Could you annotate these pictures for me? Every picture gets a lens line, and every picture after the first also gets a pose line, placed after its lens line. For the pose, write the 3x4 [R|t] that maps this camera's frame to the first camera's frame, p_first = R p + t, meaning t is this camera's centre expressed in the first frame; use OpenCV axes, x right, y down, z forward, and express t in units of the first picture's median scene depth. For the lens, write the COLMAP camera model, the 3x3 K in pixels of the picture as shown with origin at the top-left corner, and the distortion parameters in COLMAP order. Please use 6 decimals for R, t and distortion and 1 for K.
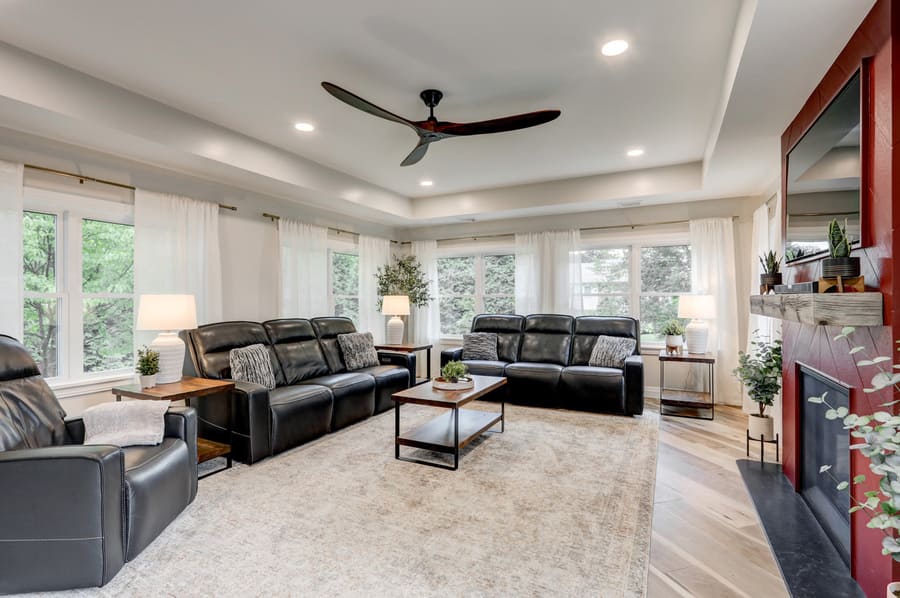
lens RADIAL K [[434.4, 0, 447.5], [0, 434.4, 299.4], [0, 0, 1]] dist [0.003237, 0.000564]
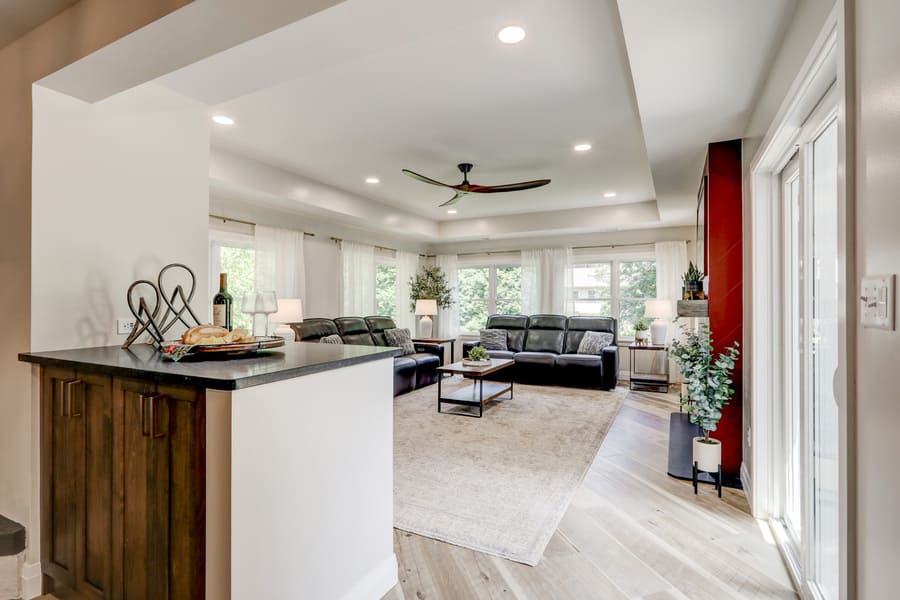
lens RADIAL K [[434.4, 0, 452.0], [0, 434.4, 302.0], [0, 0, 1]] dist [0.003237, 0.000564]
pose [[0.999983, 0.003819, -0.004440, -0.052497], [-0.003828, 0.999990, -0.002235, 0.000926], [0.004432, 0.002252, 0.999988, -0.348304]]
